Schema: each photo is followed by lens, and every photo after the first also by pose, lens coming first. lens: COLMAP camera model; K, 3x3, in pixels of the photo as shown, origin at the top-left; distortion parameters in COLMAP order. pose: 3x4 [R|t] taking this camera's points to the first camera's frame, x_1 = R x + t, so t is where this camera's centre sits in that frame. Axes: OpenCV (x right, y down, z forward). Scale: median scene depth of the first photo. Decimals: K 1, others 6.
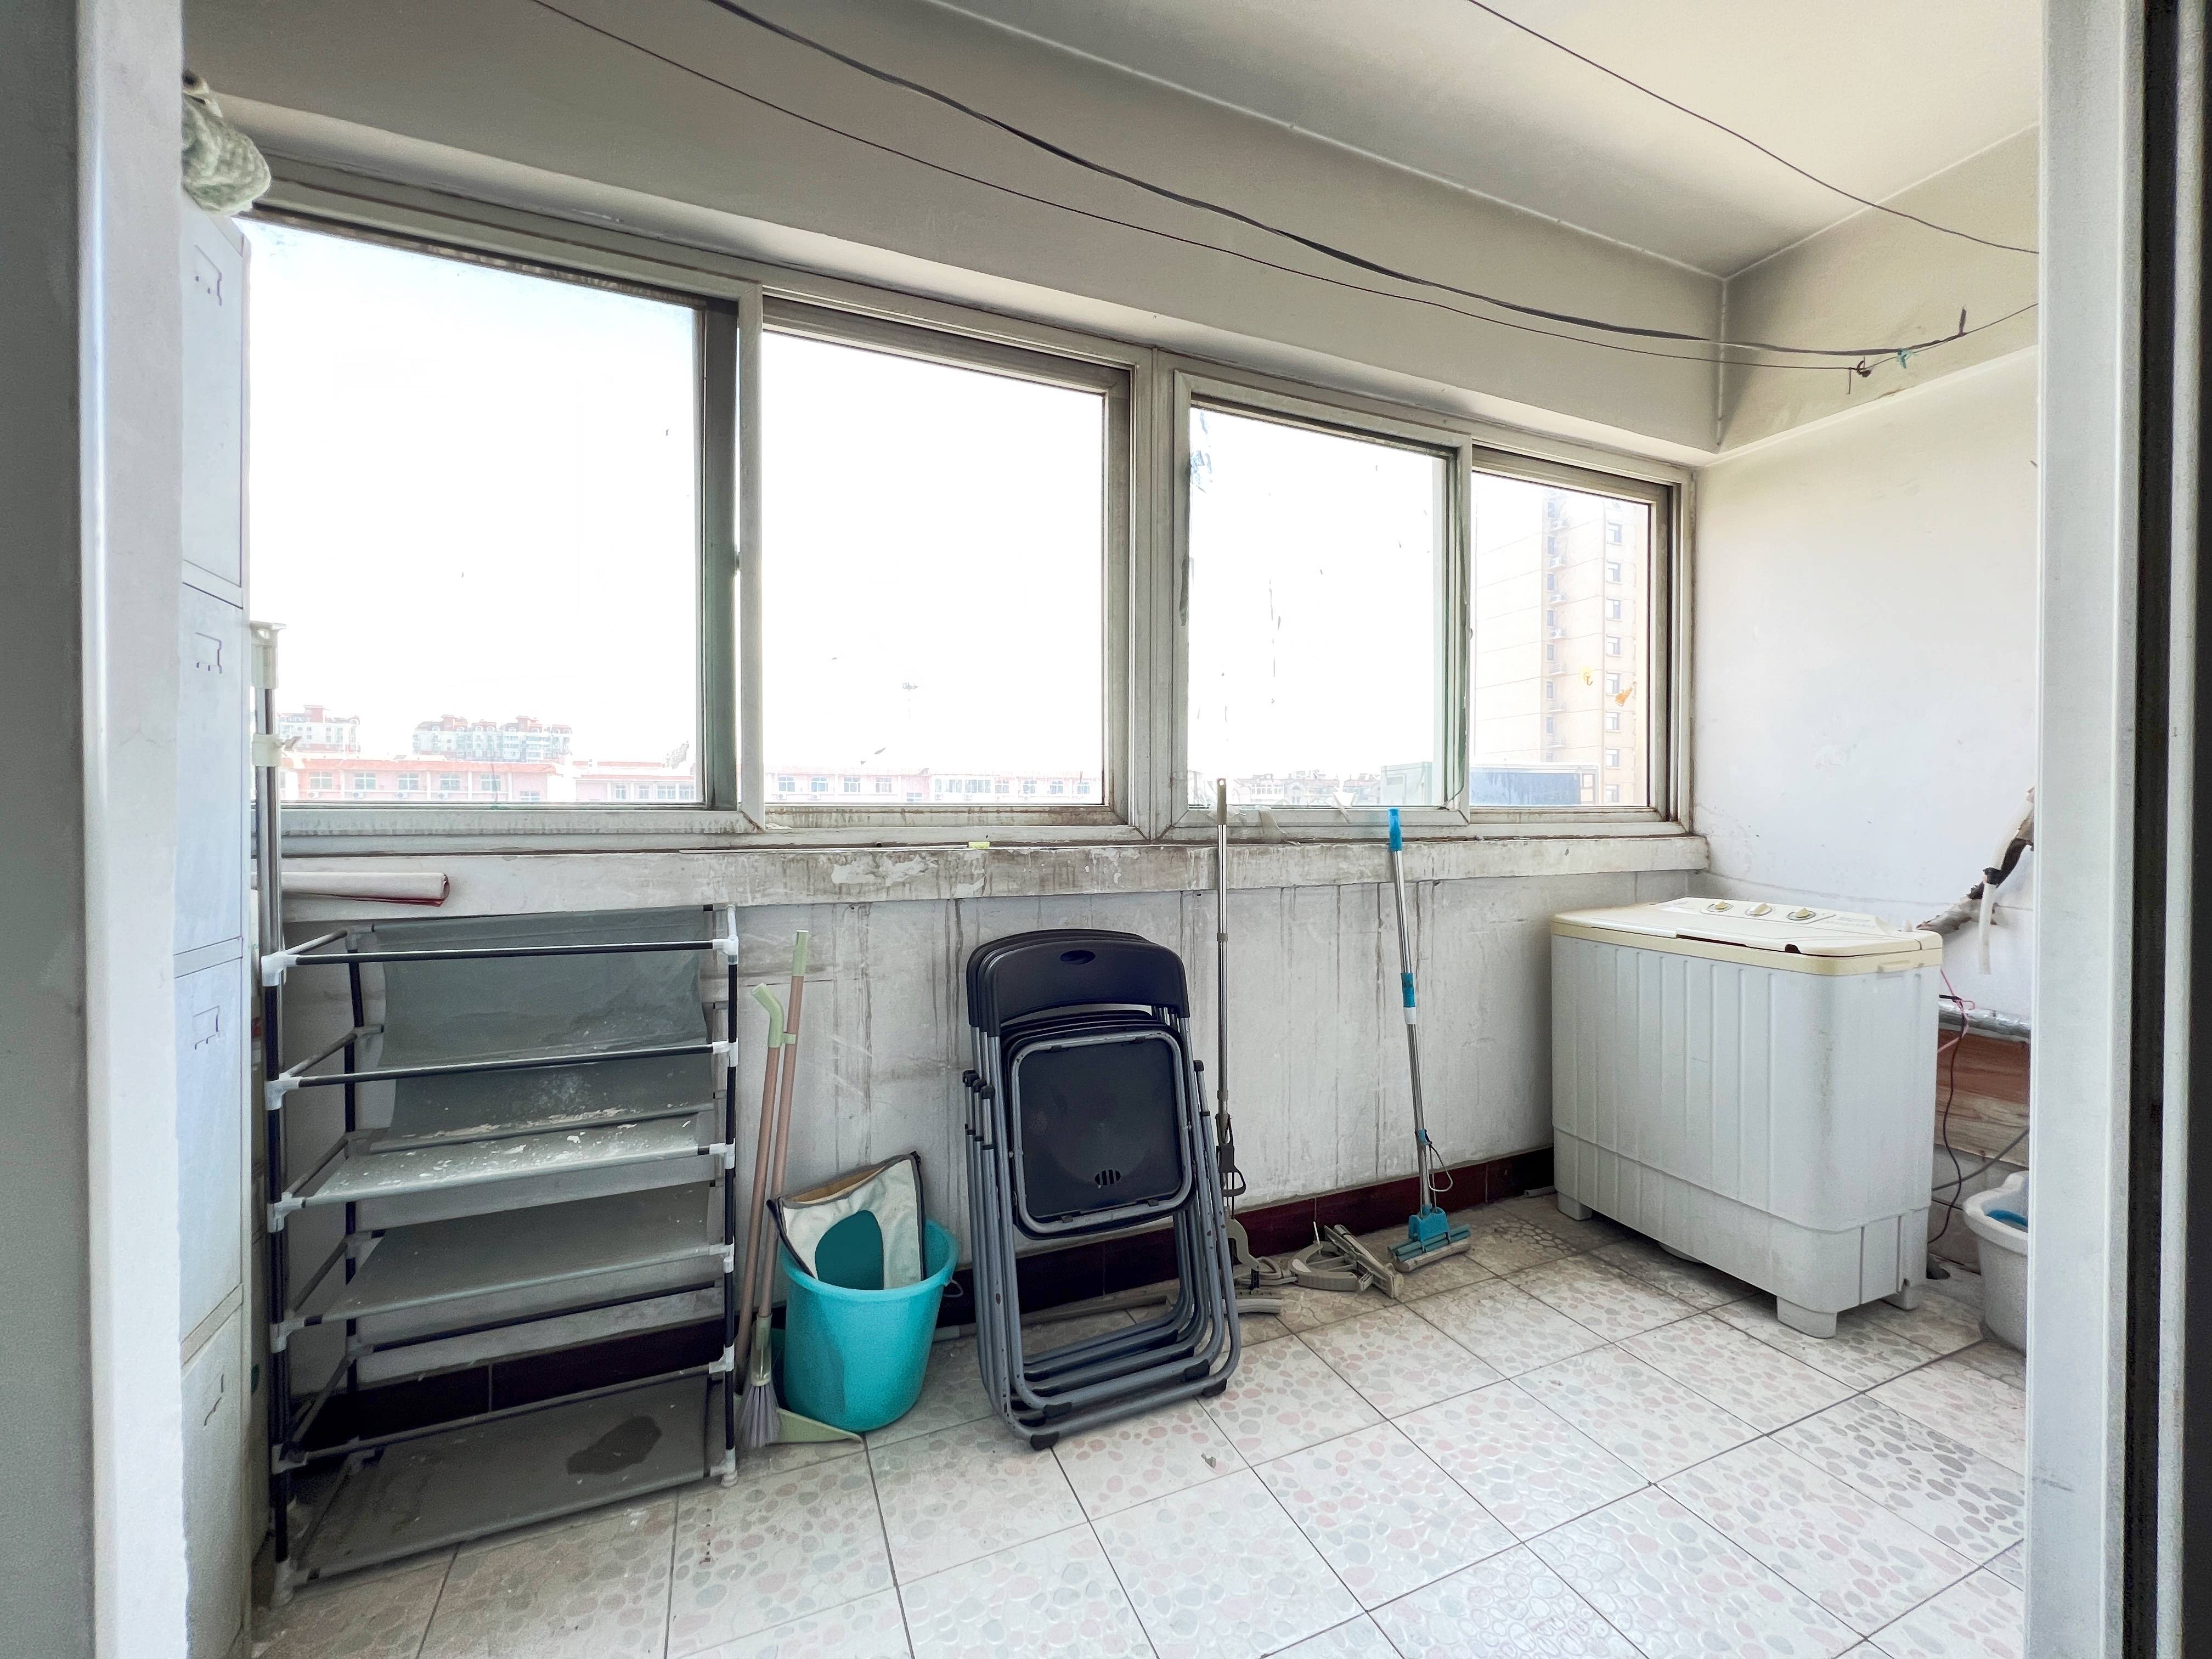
lens RADIAL K [[883.6, 0, 1106.0], [0, 883.6, 826.3], [0, 0, 1]] dist [-0.006095, 0.001350]
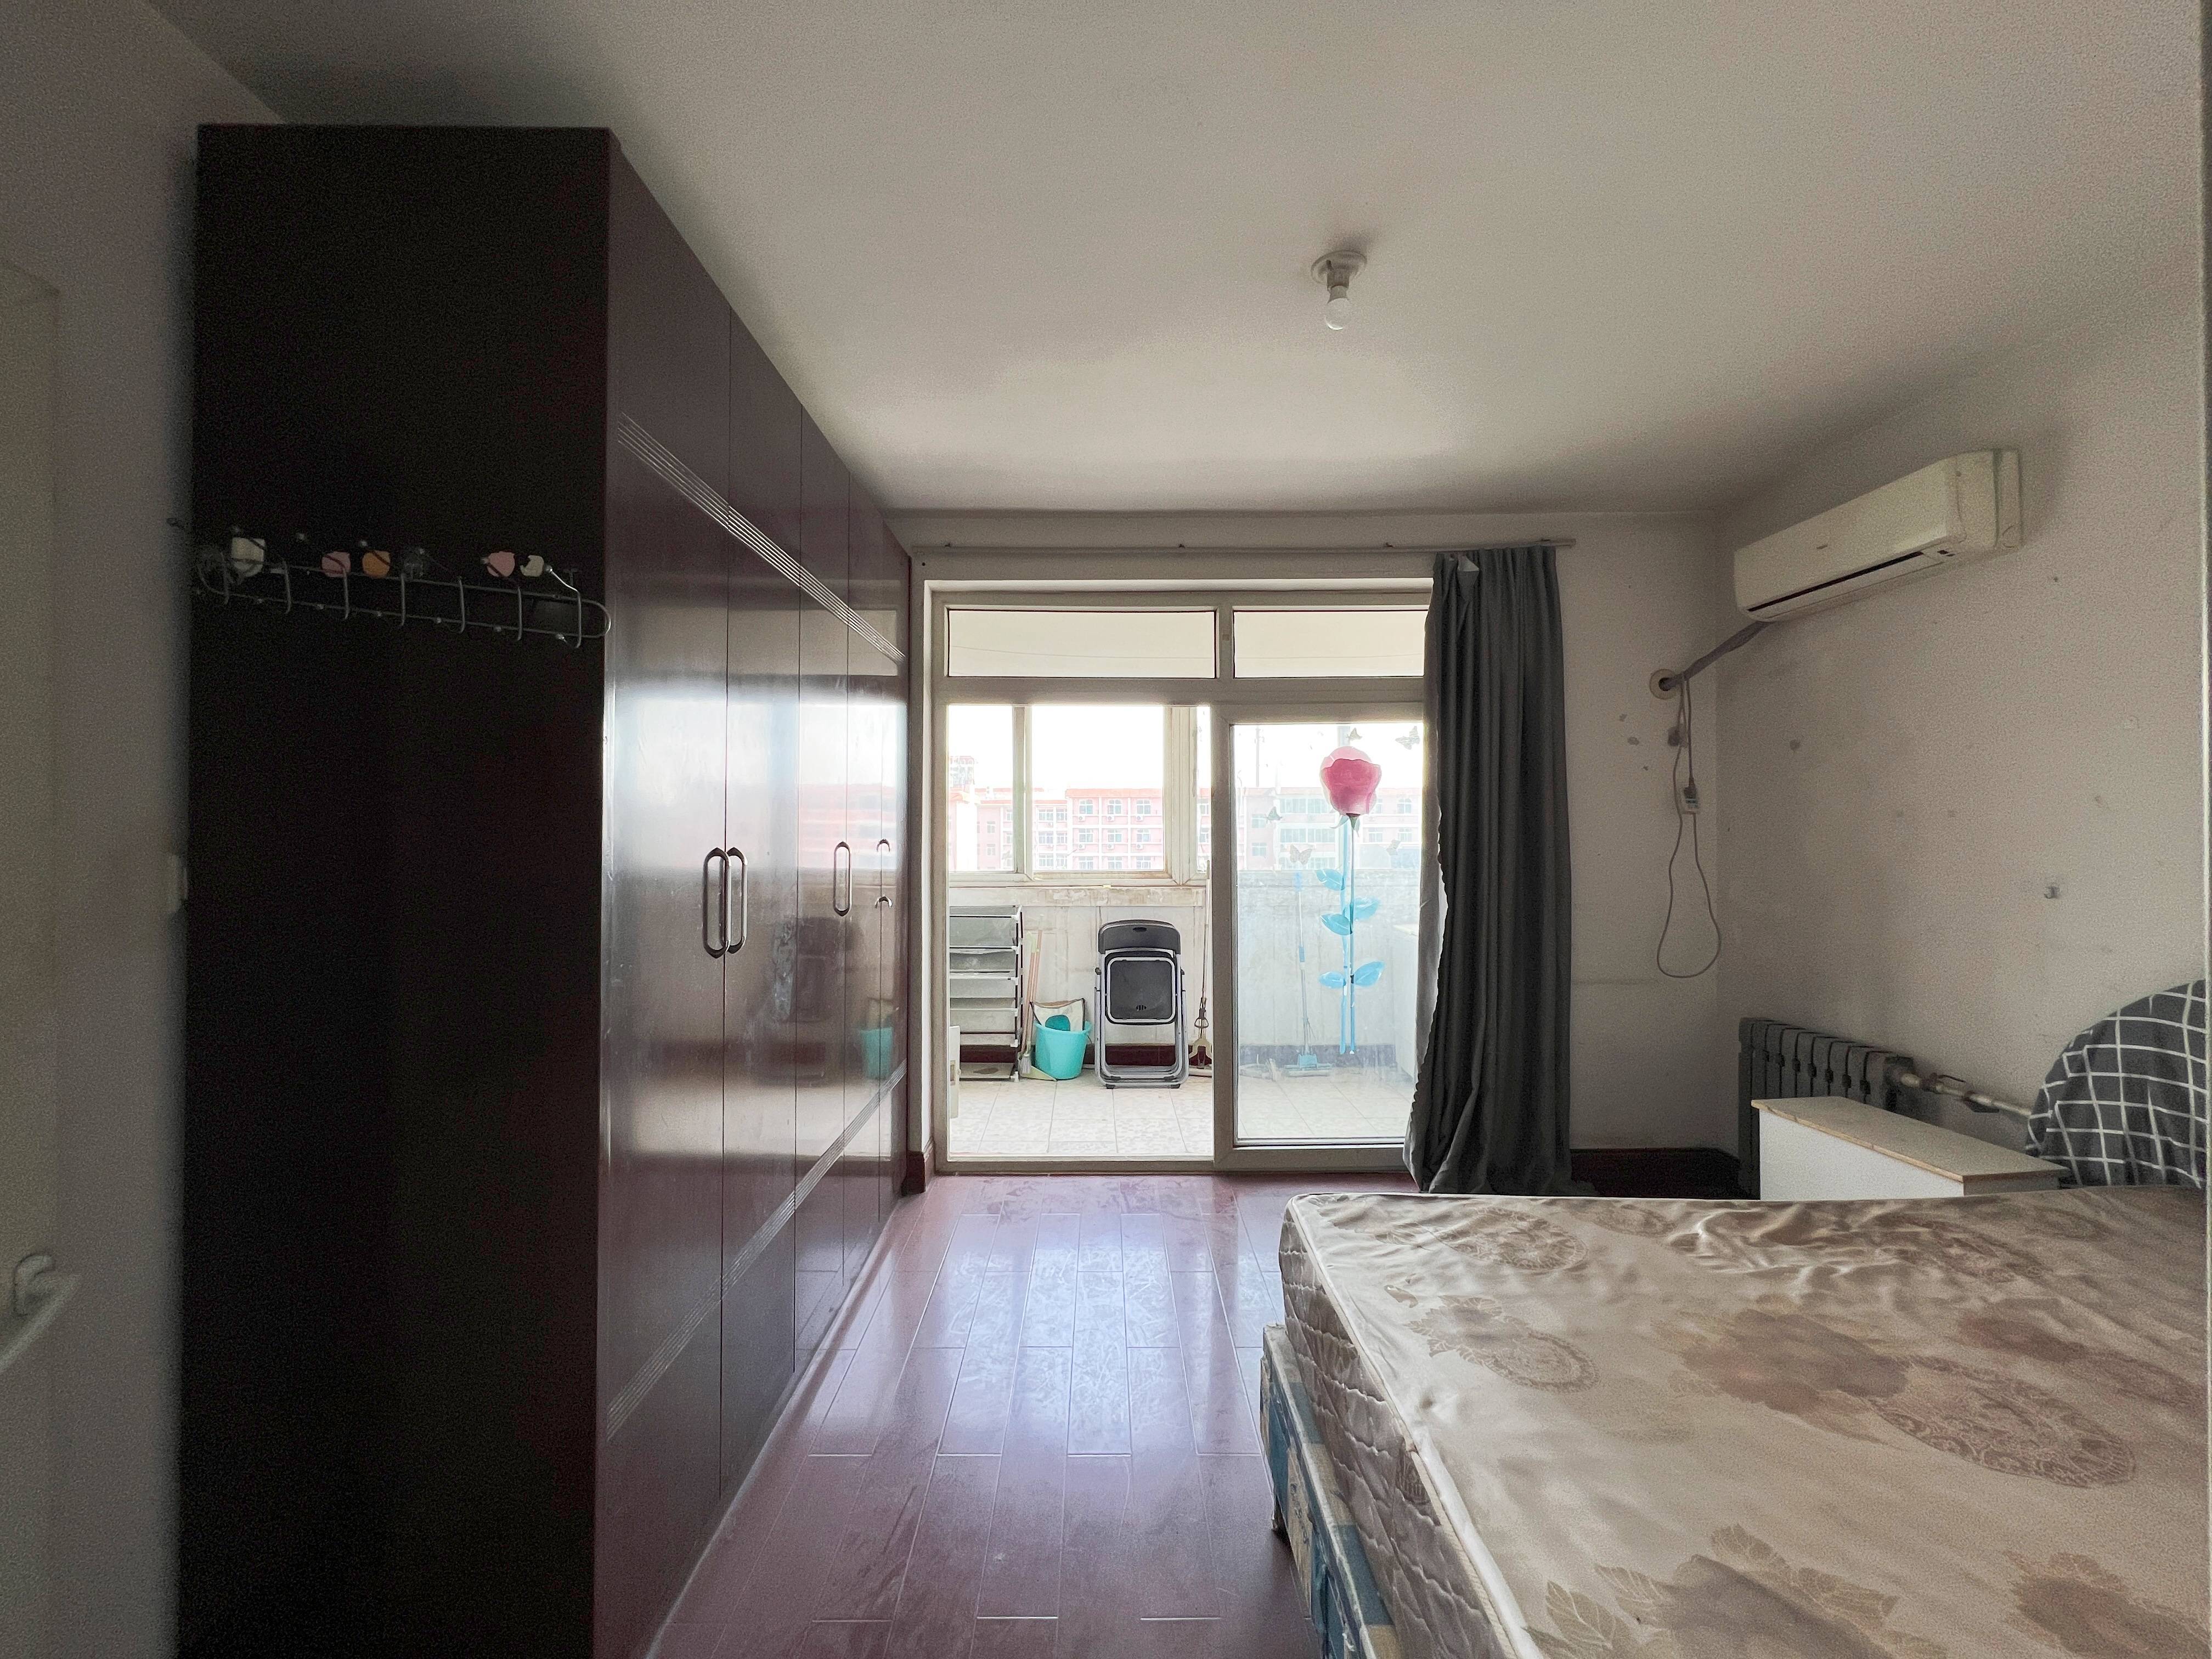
lens RADIAL K [[883.6, 0, 1099.1], [0, 883.6, 828.8], [0, 0, 1]] dist [-0.006095, 0.001350]
pose [[0.919377, -0.003837, -0.393358, 0.923300], [-0.001605, 0.999908, -0.013504, -0.122045], [0.393373, 0.013046, 0.919286, -1.532548]]
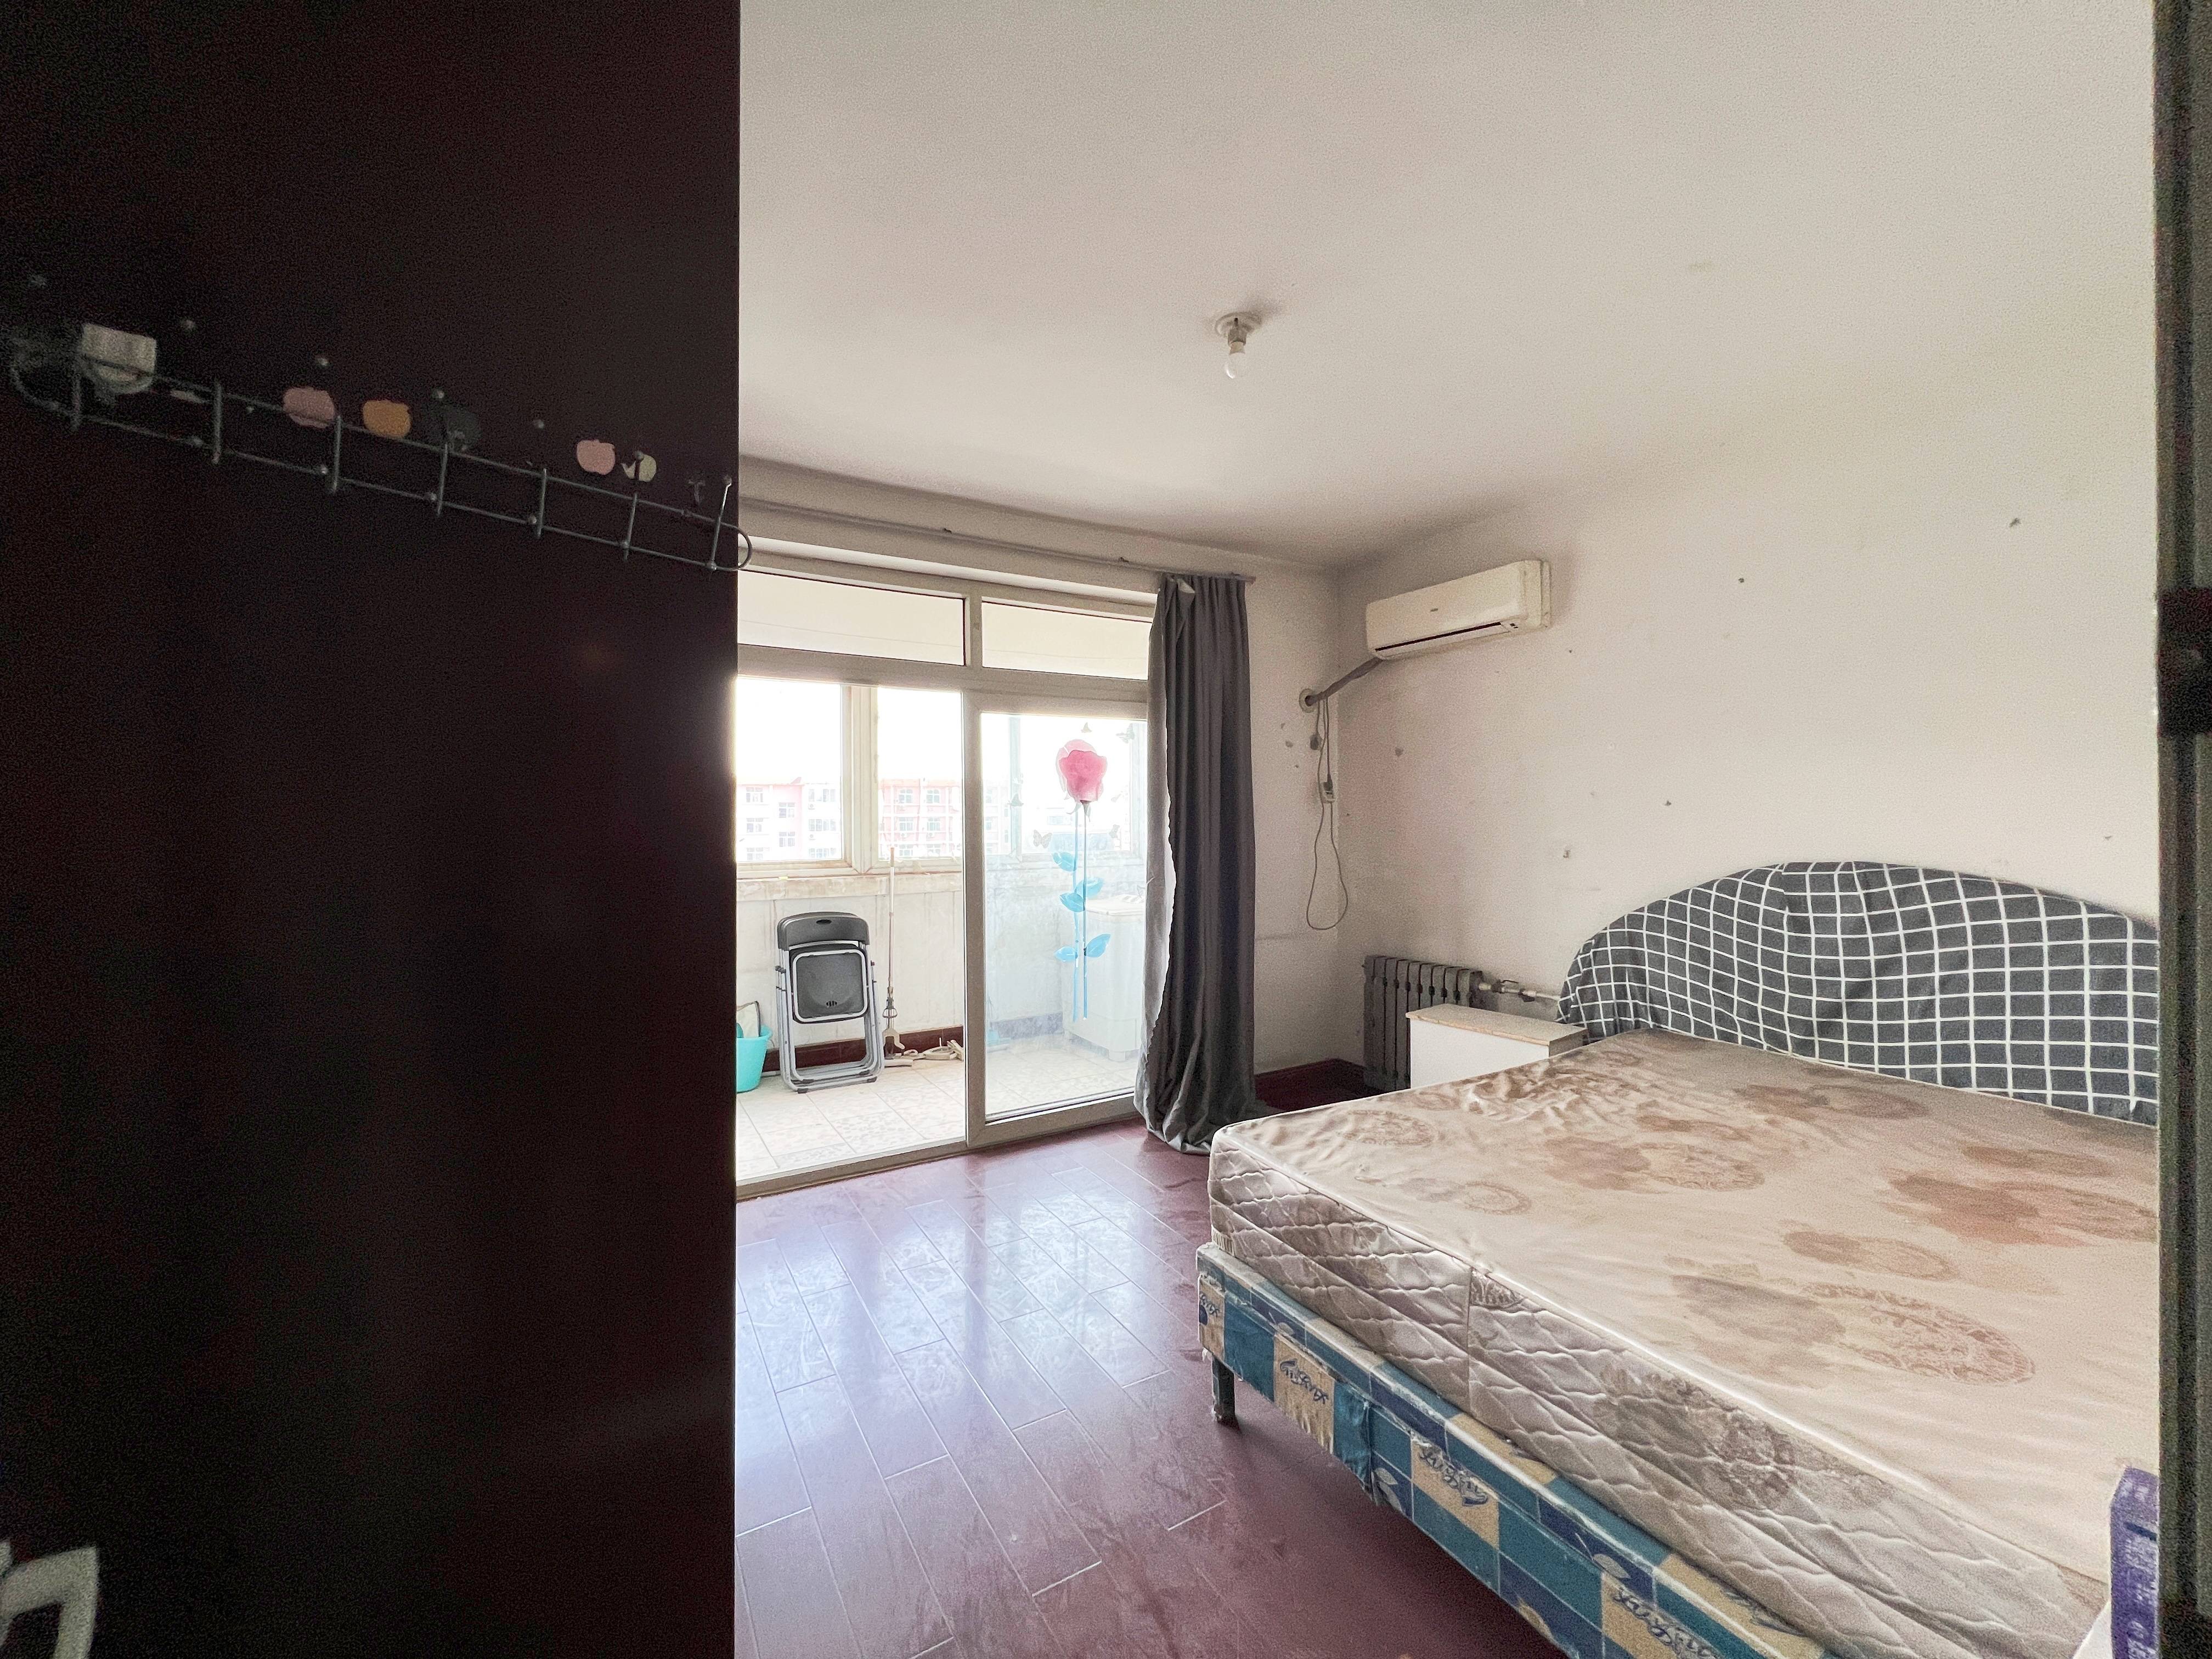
lens RADIAL K [[883.6, 0, 1106.3], [0, 883.6, 828.5], [0, 0, 1]] dist [-0.006095, 0.001350]
pose [[0.992140, -0.007822, 0.124887, 0.466046], [0.007913, 0.999969, -0.000236, -0.114850], [-0.124881, 0.001223, 0.992171, -1.639334]]
